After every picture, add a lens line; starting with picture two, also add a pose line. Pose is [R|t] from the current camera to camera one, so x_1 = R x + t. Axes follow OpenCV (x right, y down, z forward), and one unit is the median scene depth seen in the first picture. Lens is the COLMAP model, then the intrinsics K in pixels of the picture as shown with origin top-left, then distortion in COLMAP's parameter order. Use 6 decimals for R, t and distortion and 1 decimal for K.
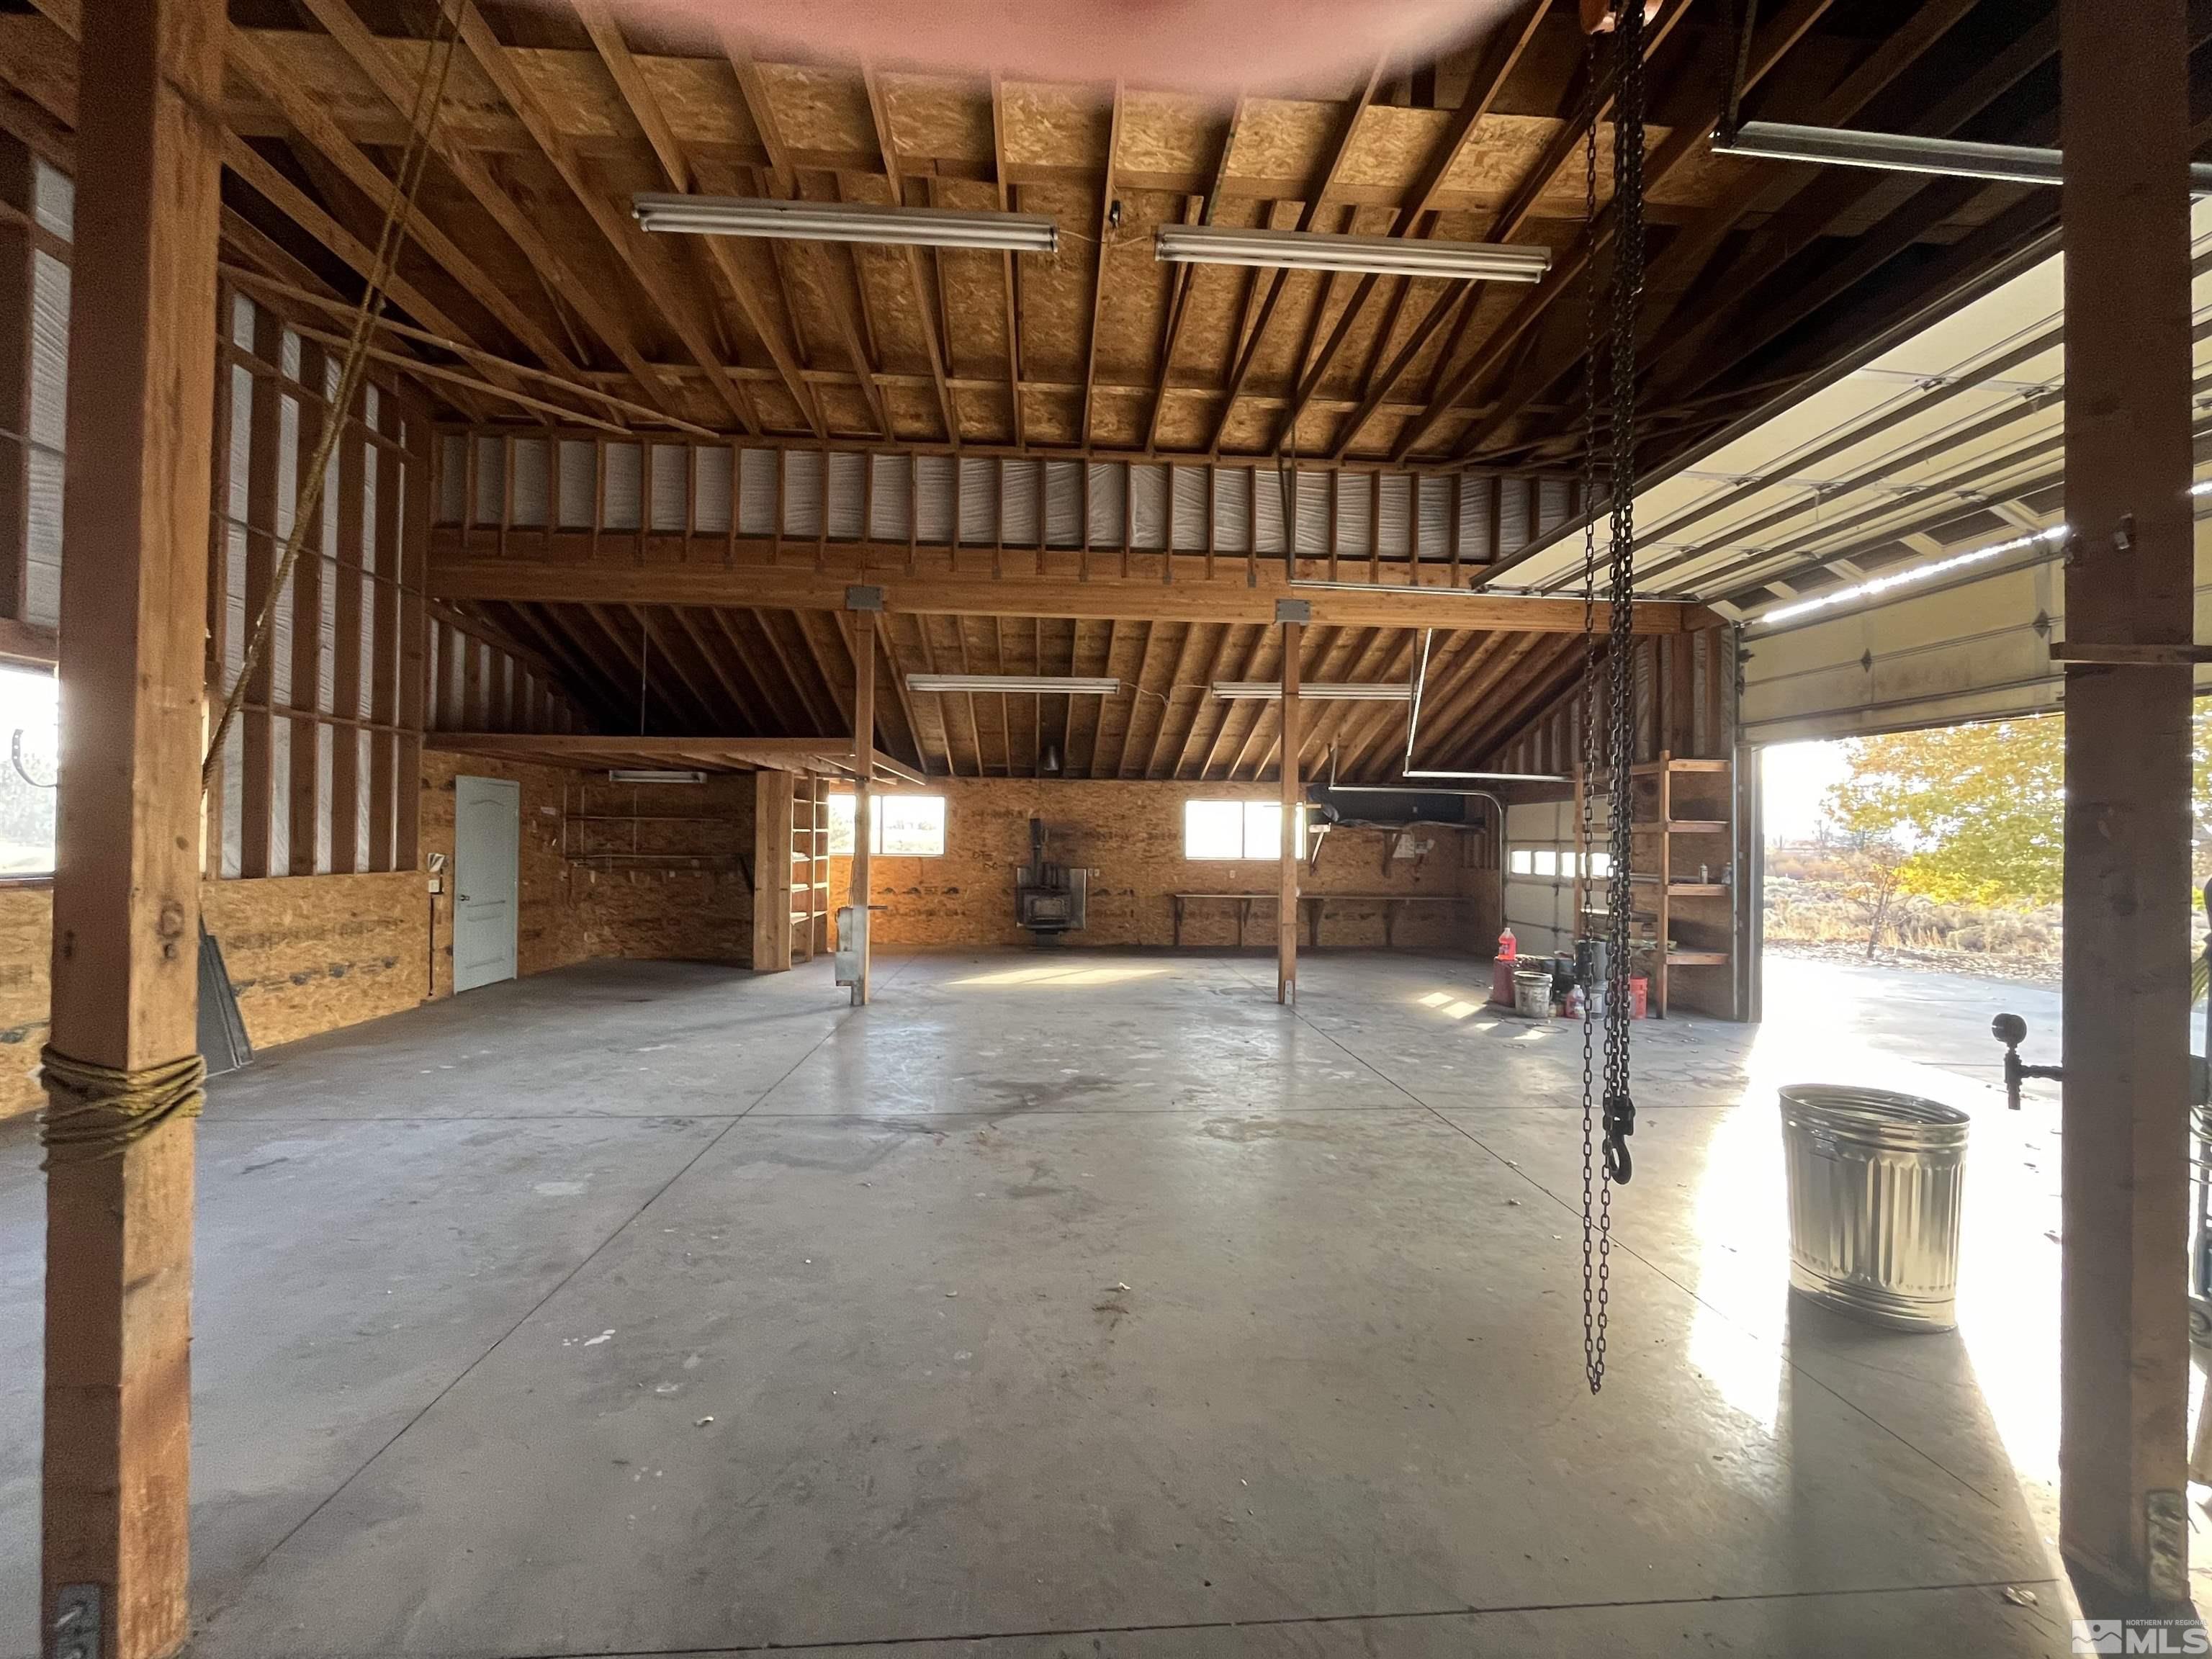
lens RADIAL K [[905.1, 0, 1103.0], [0, 905.1, 838.2], [0, 0, 1]] dist [-0.001980, 0.000643]
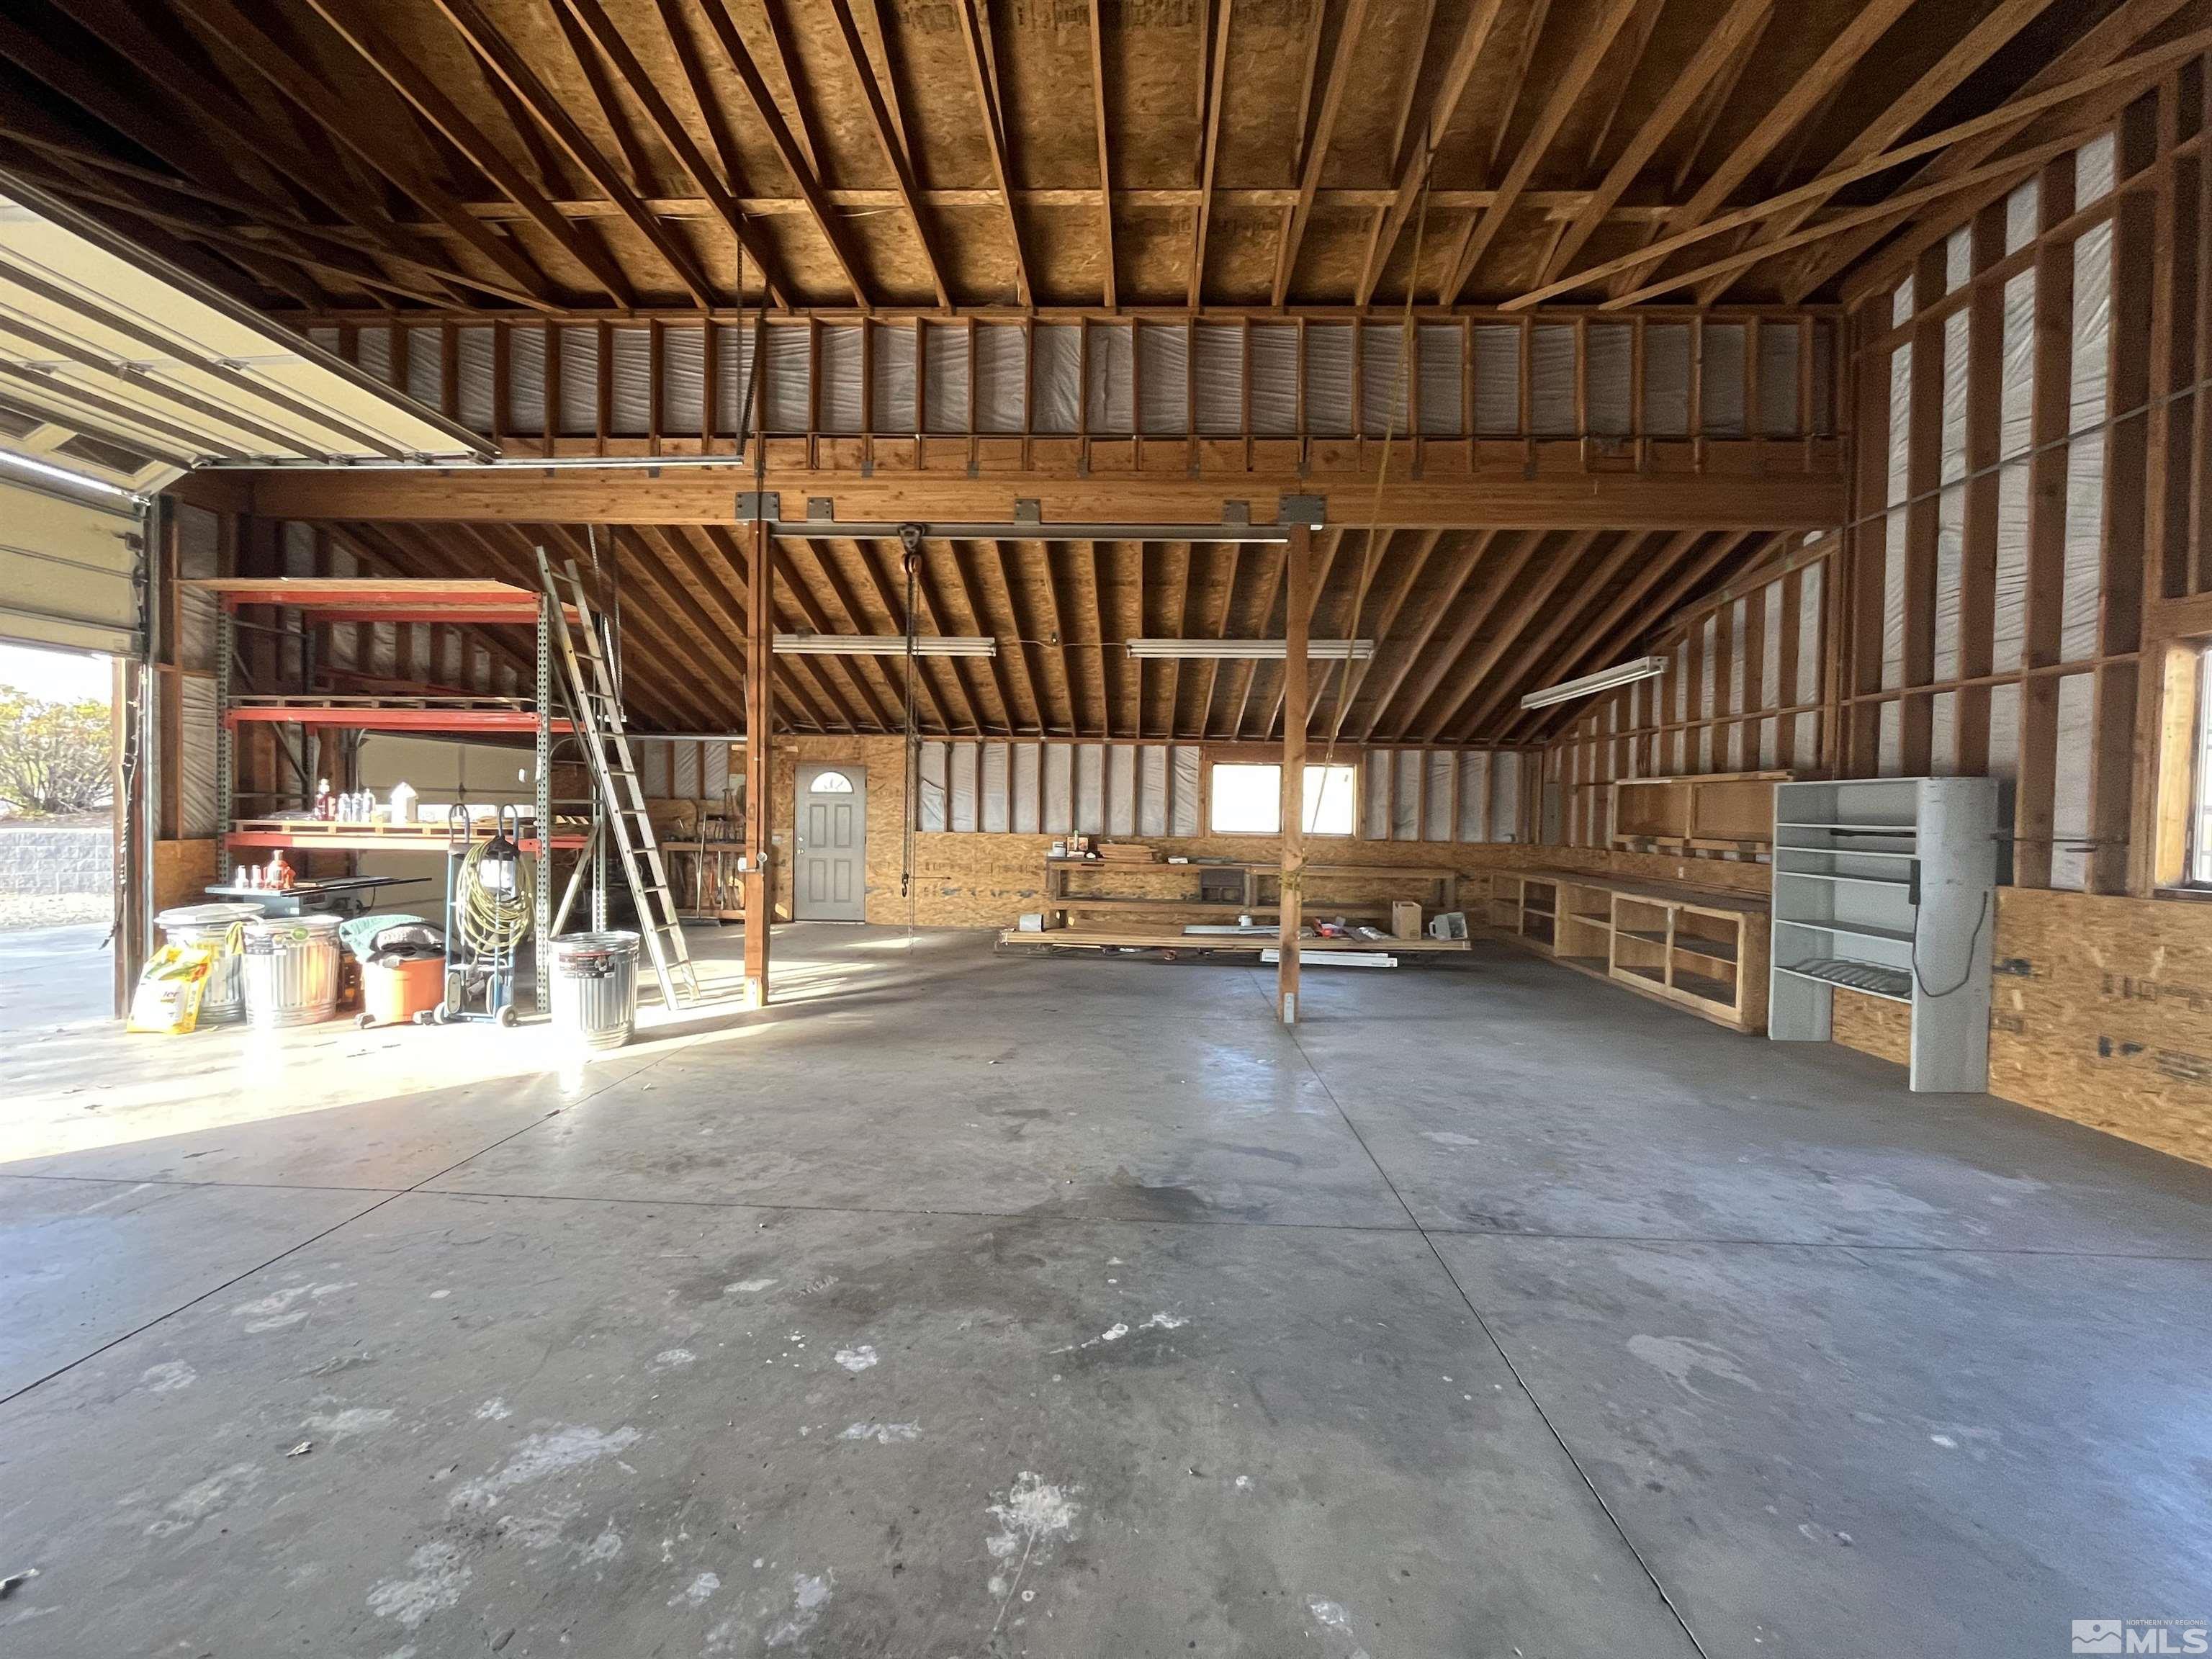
lens RADIAL K [[905.1, 0, 1103.0], [0, 905.1, 838.2], [0, 0, 1]] dist [-0.001980, 0.000643]
pose [[-0.993401, -0.034129, 0.109499, -0.253239], [-0.030388, 0.998902, 0.035650, -0.002706], [-0.110596, 0.032087, -0.993347, 1.874831]]
